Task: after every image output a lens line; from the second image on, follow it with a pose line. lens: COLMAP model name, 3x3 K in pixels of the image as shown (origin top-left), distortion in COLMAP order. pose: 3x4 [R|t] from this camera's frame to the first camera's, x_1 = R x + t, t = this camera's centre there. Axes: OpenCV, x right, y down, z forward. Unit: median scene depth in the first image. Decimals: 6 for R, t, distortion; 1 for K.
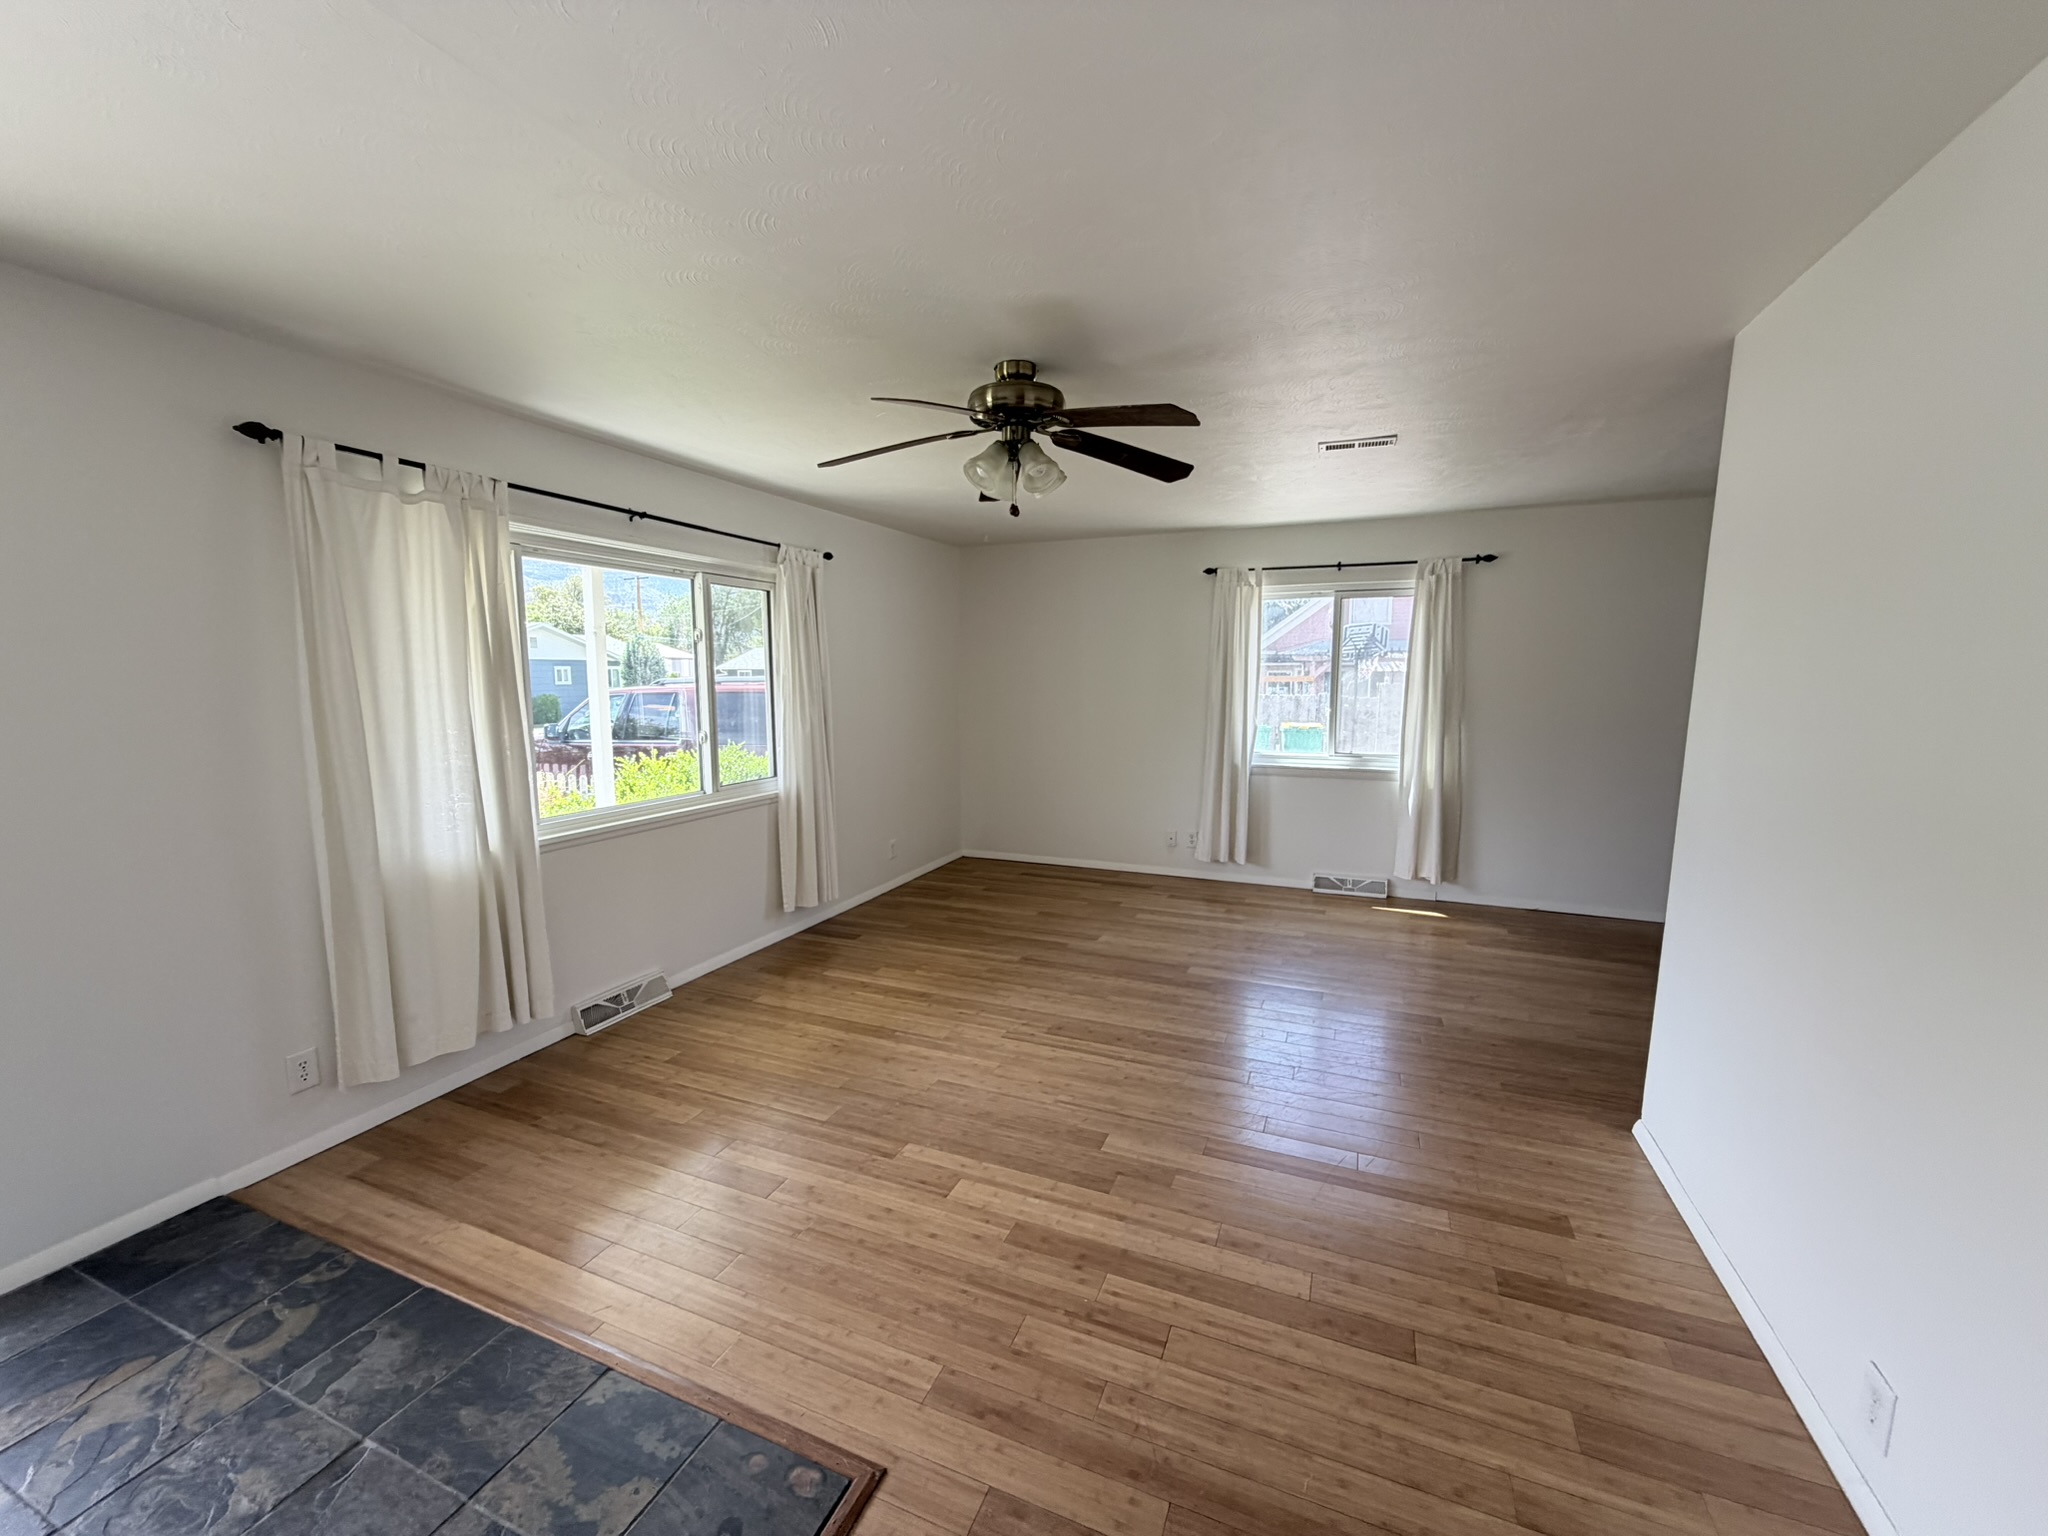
lens RADIAL K [[821.1, 0, 1018.2], [0, 821.1, 771.3], [0, 0, 1]] dist [-0.003183, 0.001411]
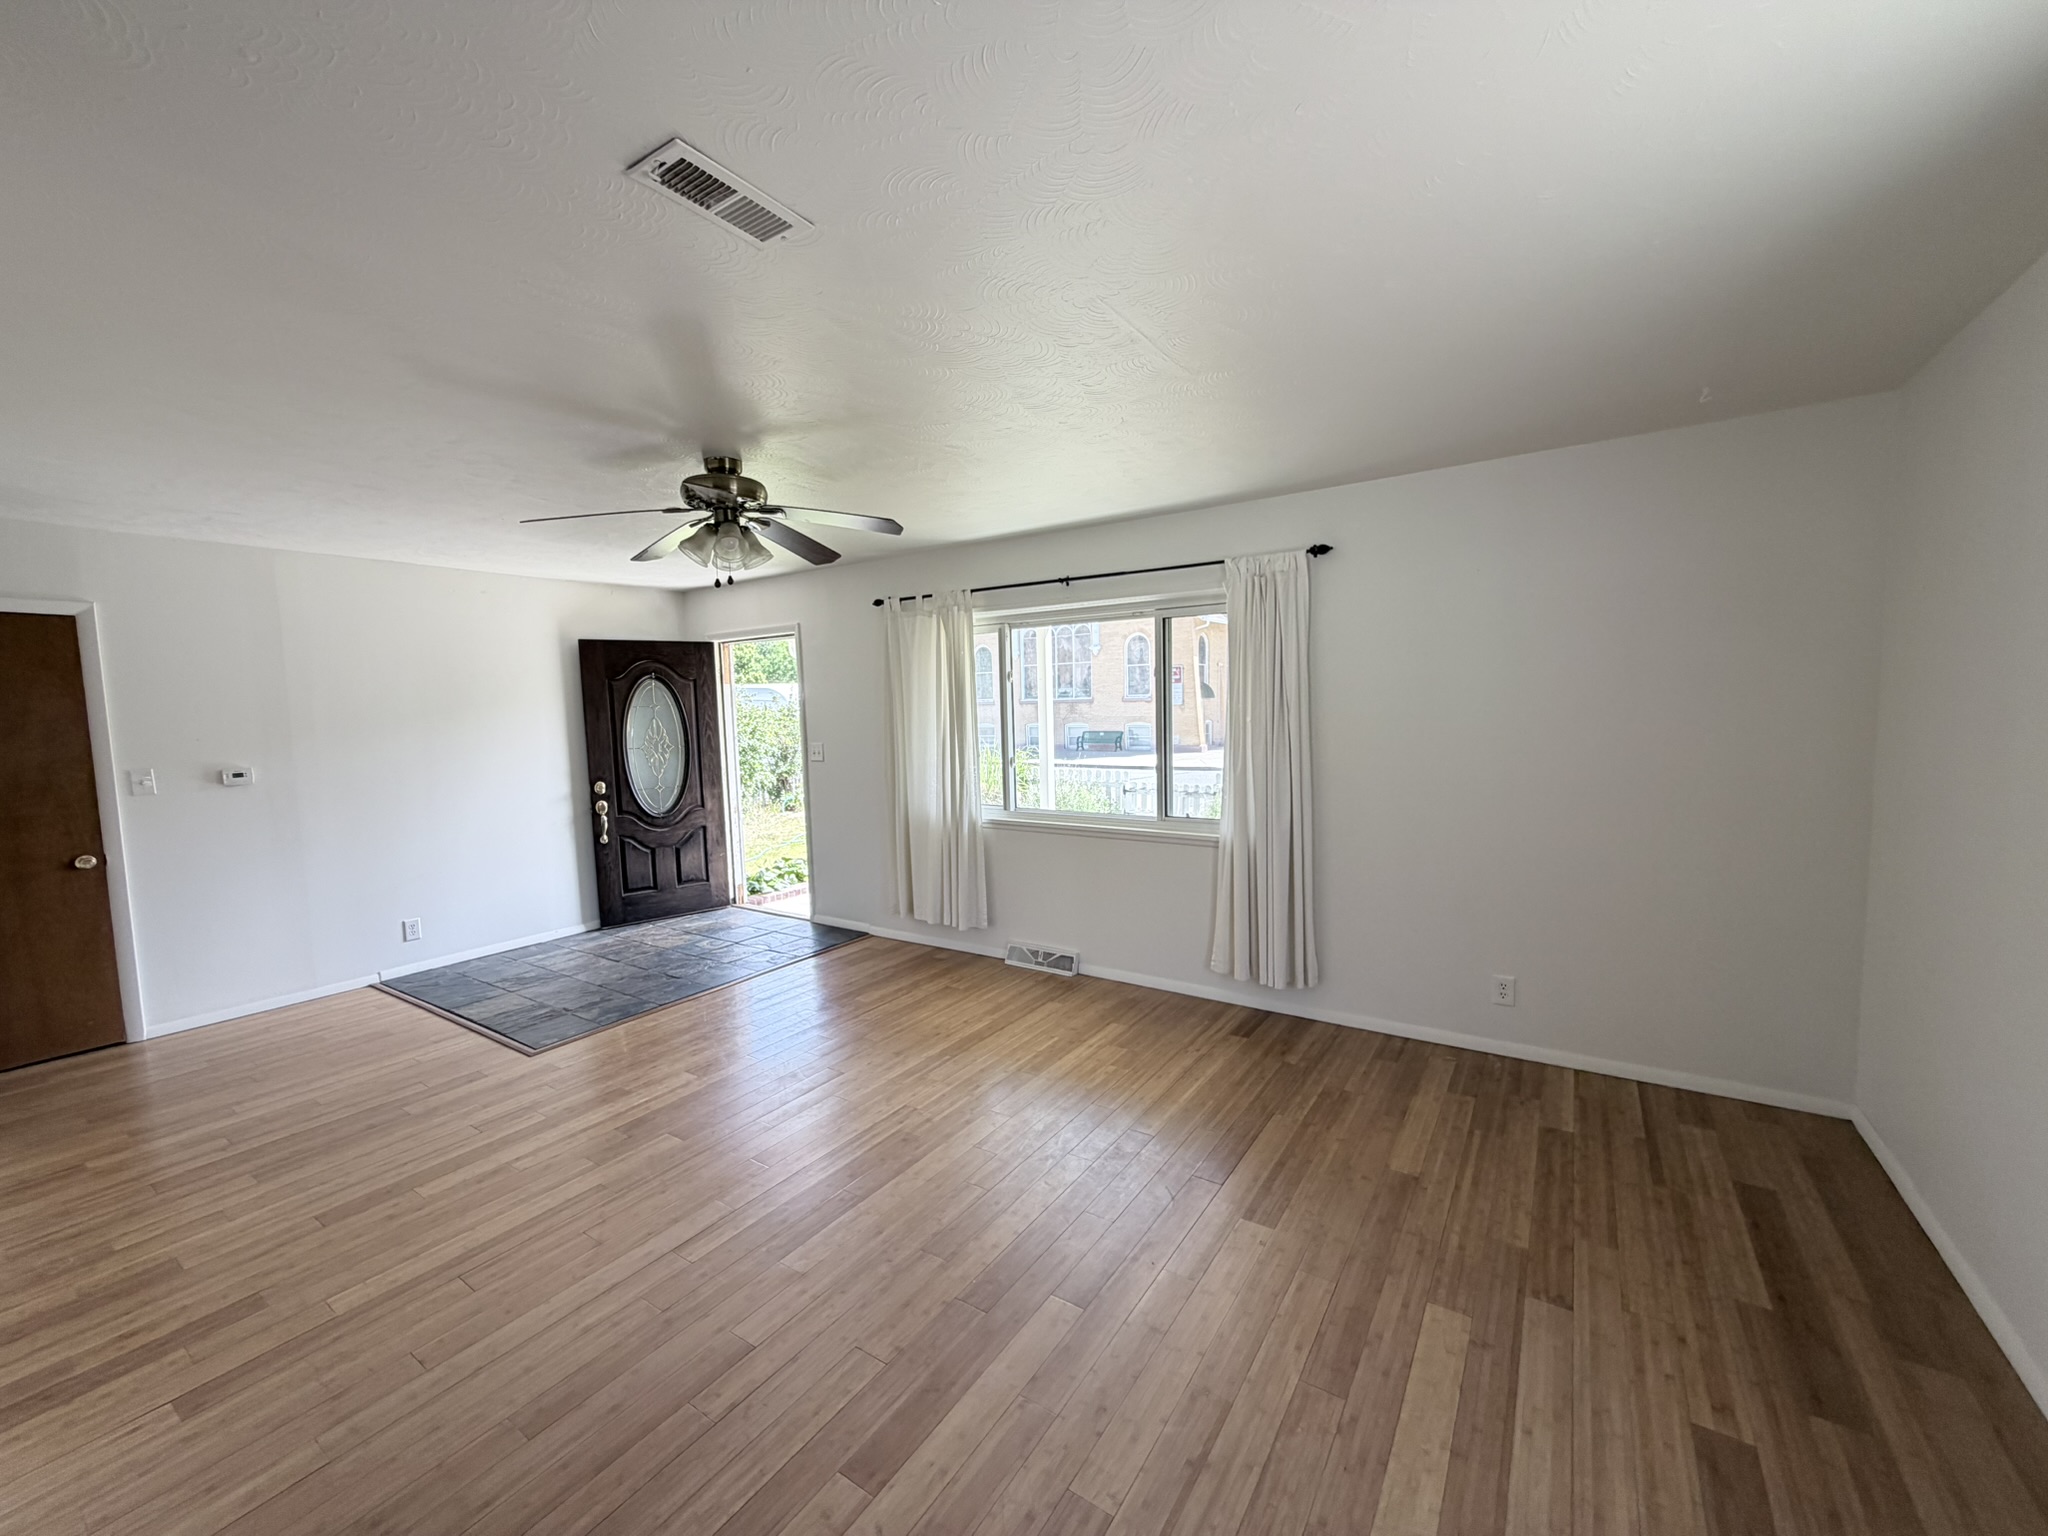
lens RADIAL K [[821.1, 0, 1019.2], [0, 821.1, 766.7], [0, 0, 1]] dist [-0.003183, 0.001411]
pose [[-0.198826, 0.080883, -0.976691, 0.811240], [-0.094619, 0.990349, 0.101275, -0.156645], [0.975457, 0.112550, -0.189254, 1.231077]]
